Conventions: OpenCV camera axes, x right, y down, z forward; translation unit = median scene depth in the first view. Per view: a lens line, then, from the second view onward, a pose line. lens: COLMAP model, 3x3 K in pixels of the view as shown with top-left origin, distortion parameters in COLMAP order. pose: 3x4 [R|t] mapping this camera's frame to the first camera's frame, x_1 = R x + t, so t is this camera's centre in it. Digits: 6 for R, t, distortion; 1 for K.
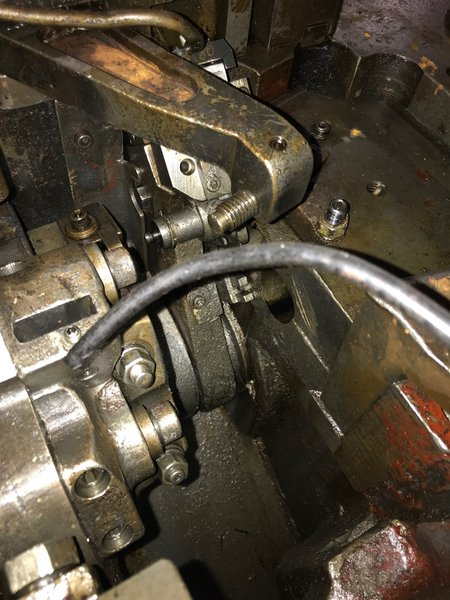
lens RADIAL K [[488.5, 0, 225.0], [0, 488.5, 300.0], [0, 0, 1]] dist [-0.004048, -0.000247]
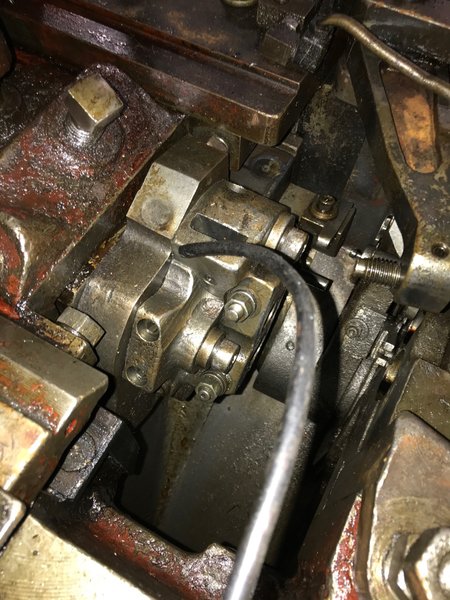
lens RADIAL K [[488.5, 0, 225.0], [0, 488.5, 300.0], [0, 0, 1]] dist [-0.004048, -0.000247]
pose [[0.522356, 0.712493, -0.468506, 0.395653], [-0.704384, 0.670188, 0.233861, -0.150908], [0.480611, 0.207850, 0.851946, -0.098565]]
